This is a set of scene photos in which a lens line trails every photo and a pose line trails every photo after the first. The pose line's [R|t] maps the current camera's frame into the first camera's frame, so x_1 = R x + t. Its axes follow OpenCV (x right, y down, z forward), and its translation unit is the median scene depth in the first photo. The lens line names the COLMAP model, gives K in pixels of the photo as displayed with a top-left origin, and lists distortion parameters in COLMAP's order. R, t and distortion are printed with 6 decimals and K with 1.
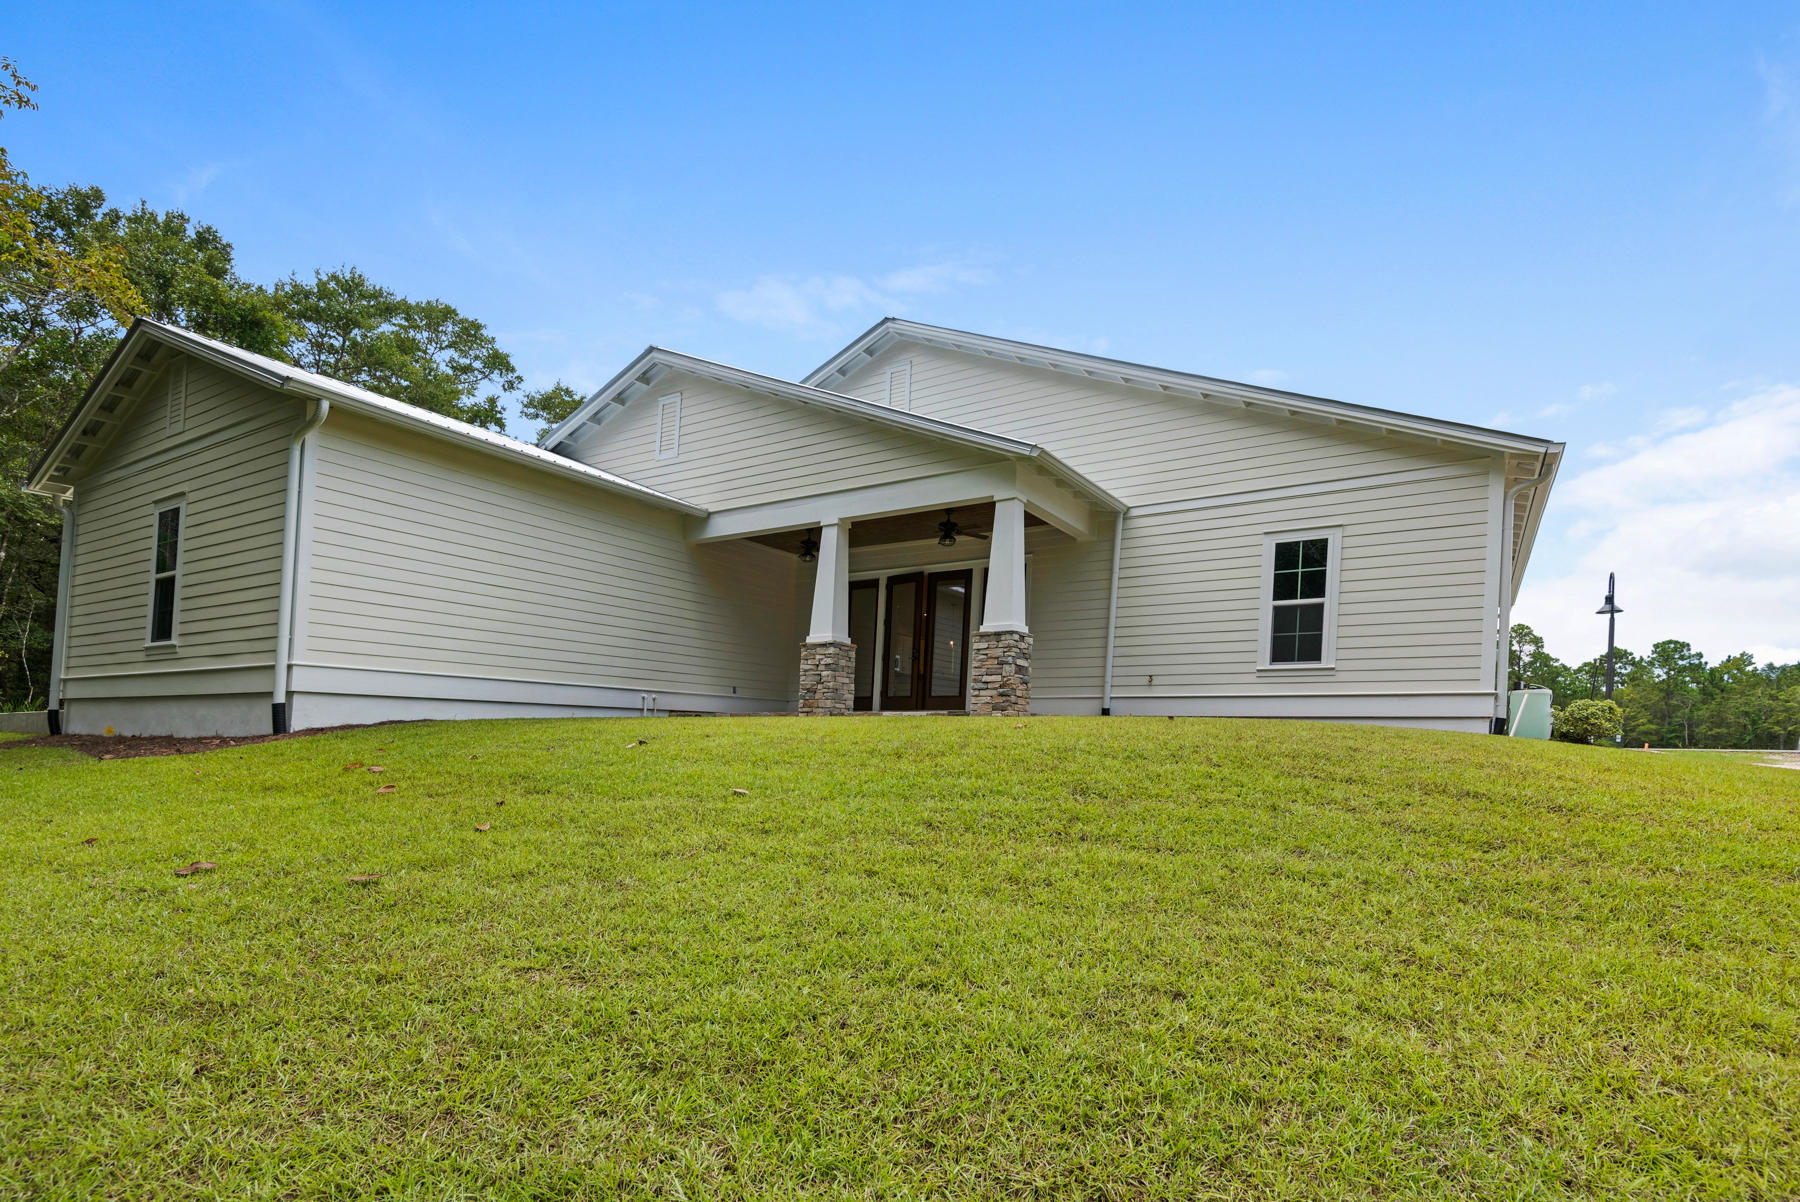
lens RADIAL K [[824.1, 0, 900.0], [0, 824.1, 601.0], [0, 0, 1]] dist [0.003302, 0.000044]
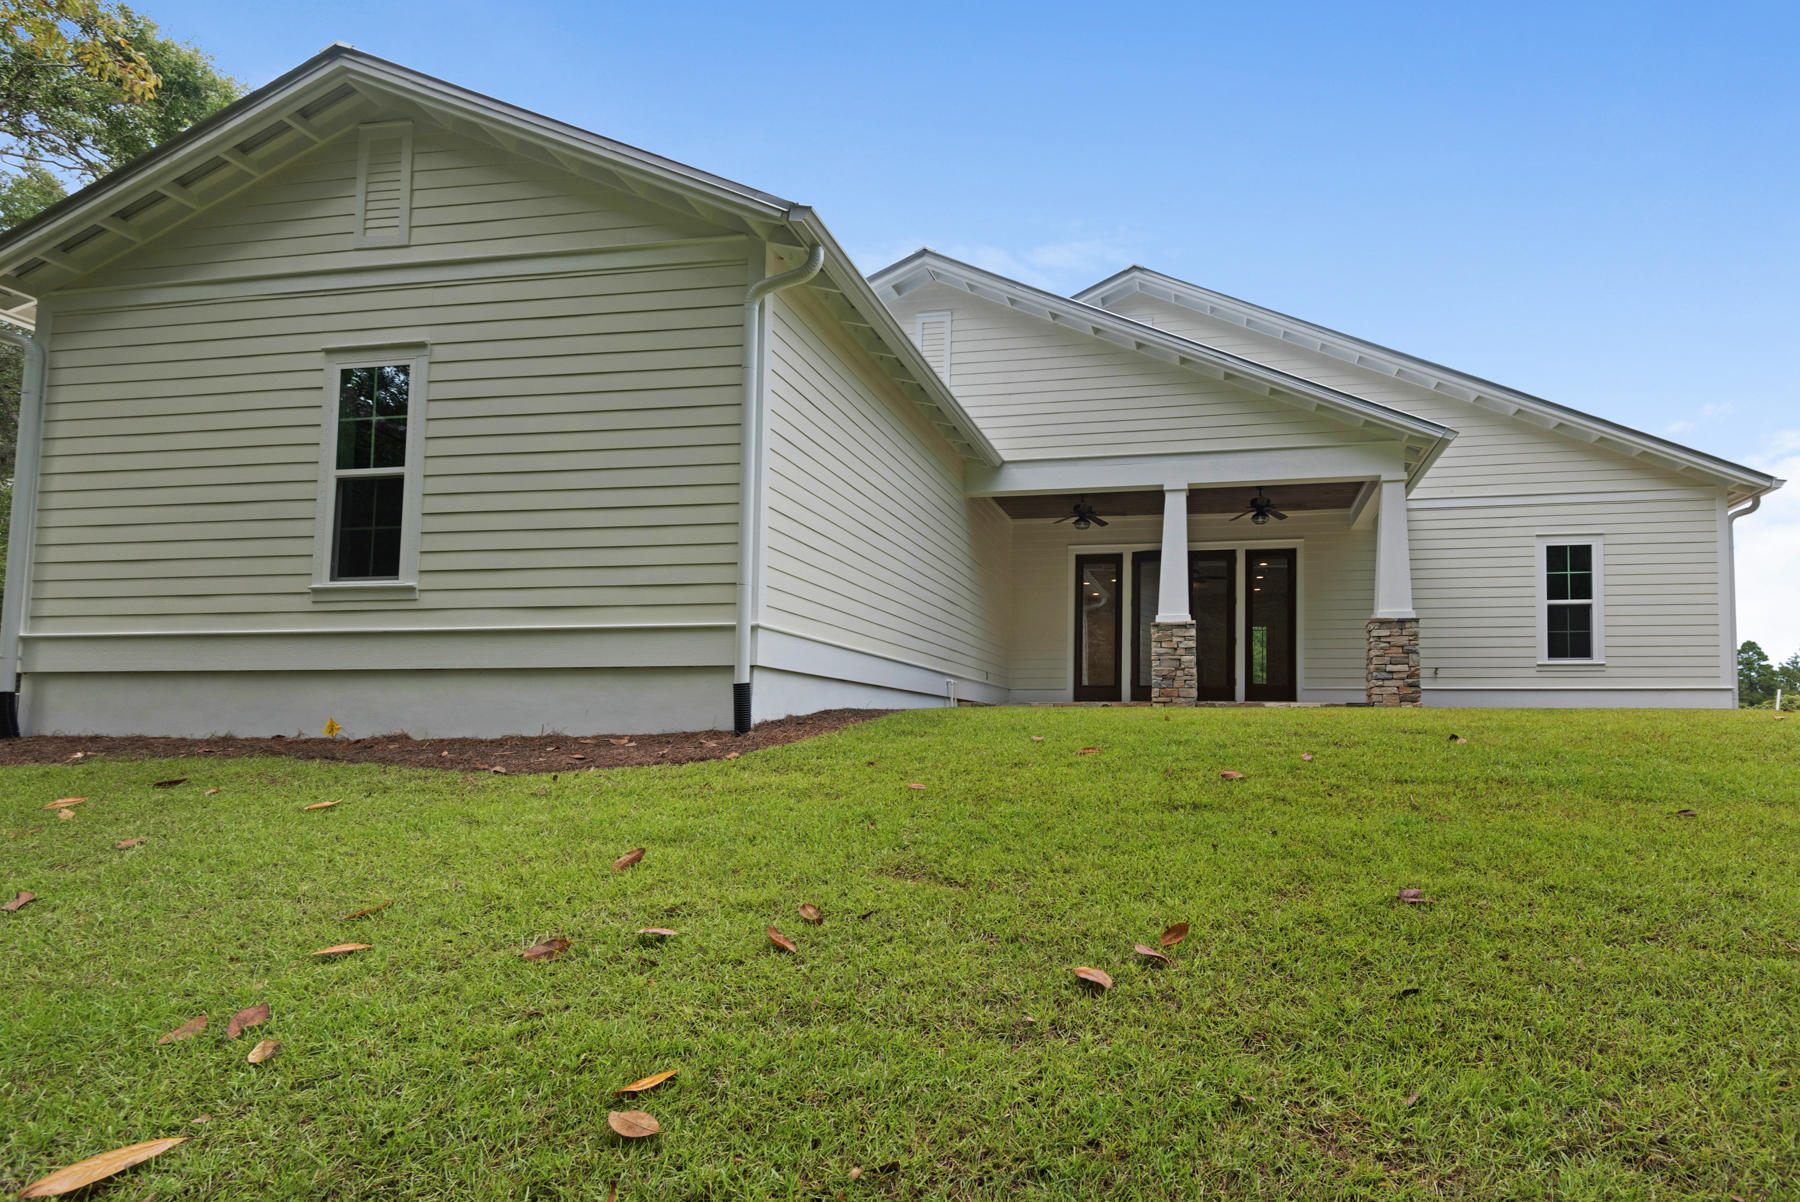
lens RADIAL K [[856.5, 0, 900.0], [0, 856.5, 601.0], [0, 0, 1]] dist [0.001587, 0.000179]
pose [[0.936231, 0.046578, 0.348284, -0.690486], [-0.050972, 0.998694, 0.003459, 0.038729], [-0.347668, -0.020991, 0.937383, 0.247685]]
